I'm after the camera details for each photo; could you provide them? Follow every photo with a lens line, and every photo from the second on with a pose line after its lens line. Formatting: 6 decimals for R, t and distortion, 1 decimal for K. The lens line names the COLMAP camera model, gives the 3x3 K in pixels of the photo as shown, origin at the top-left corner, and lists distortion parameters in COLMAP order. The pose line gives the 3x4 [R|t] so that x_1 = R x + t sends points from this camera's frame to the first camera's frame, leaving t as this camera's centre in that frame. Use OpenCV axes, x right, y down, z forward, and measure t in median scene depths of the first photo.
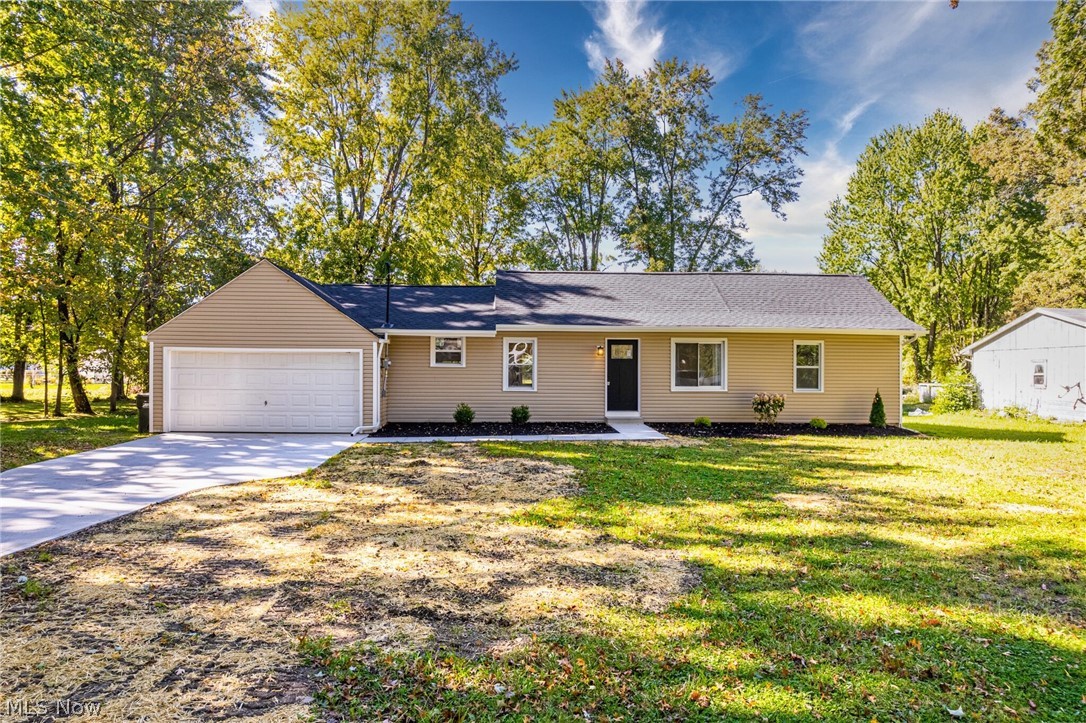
lens RADIAL K [[699.7, 0, 543.0], [0, 699.7, 361.5], [0, 0, 1]] dist [-0.065073, 0.055723]
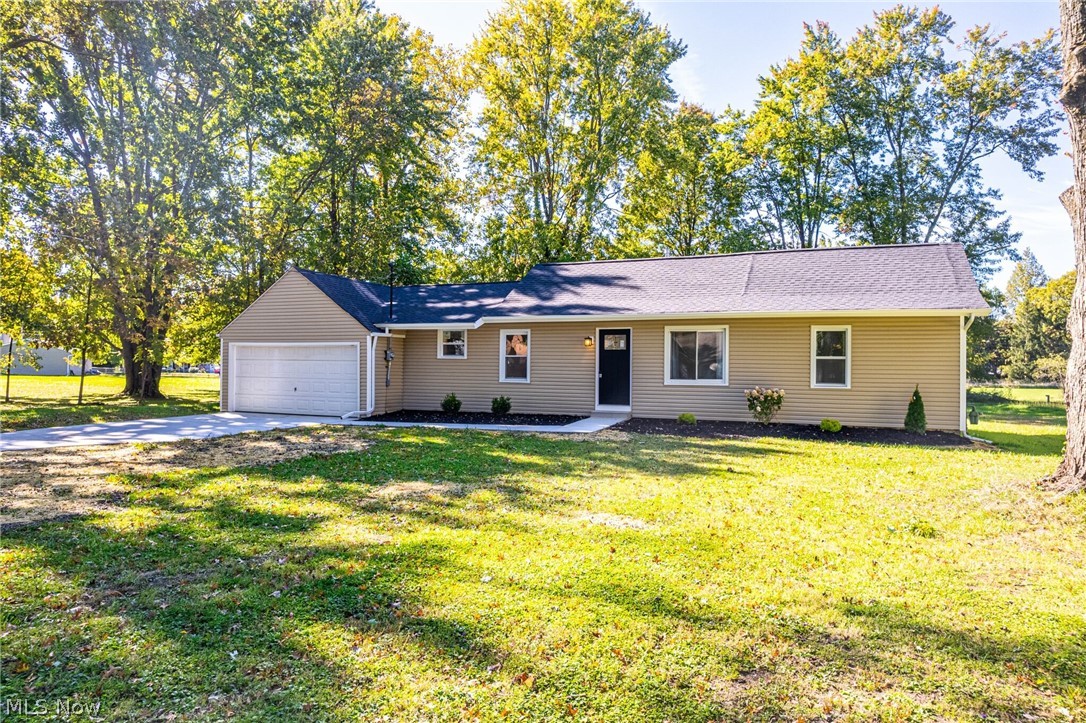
lens RADIAL K [[699.7, 0, 543.0], [0, 699.7, 361.5], [0, 0, 1]] dist [-0.065073, 0.055723]
pose [[0.903457, -0.001809, -0.428675, 0.424399], [0.001314, 0.999998, -0.001449, 0.013253], [0.428677, 0.000746, 0.903458, 0.101766]]
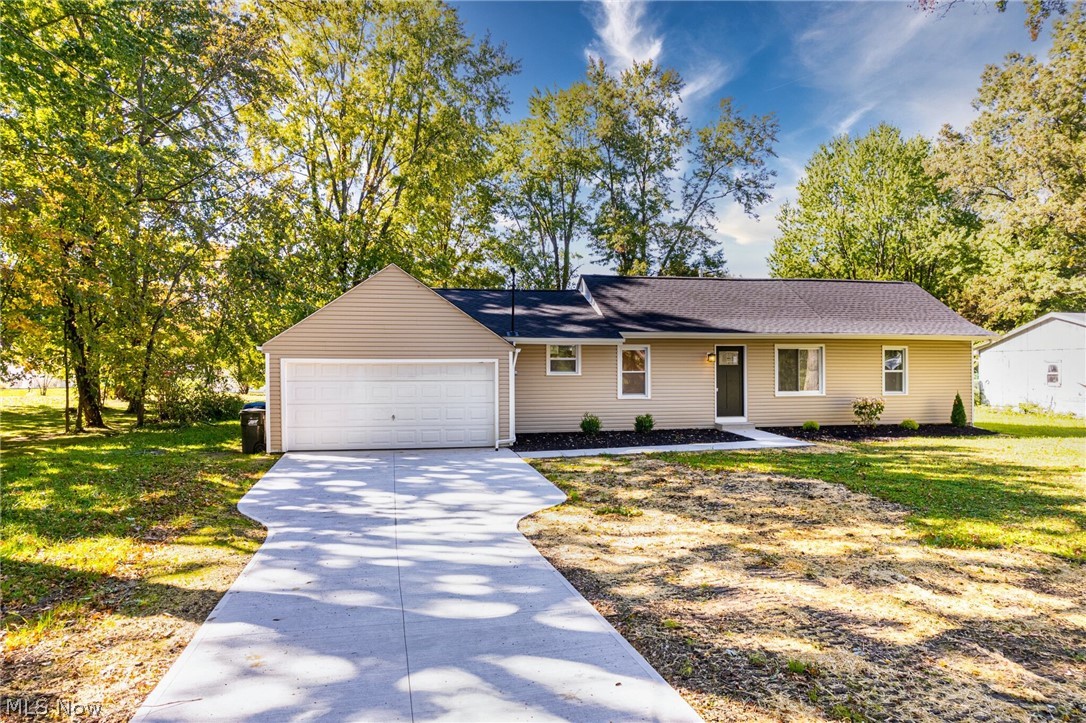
lens RADIAL K [[696.7, 0, 545.1], [0, 696.7, 371.4], [0, 0, 1]] dist [-0.044382, 0.001305]
pose [[0.990220, -0.011005, 0.139081, -0.286934], [0.008038, 0.999728, 0.021878, -0.018617], [-0.139284, -0.020547, 0.990039, 0.039305]]
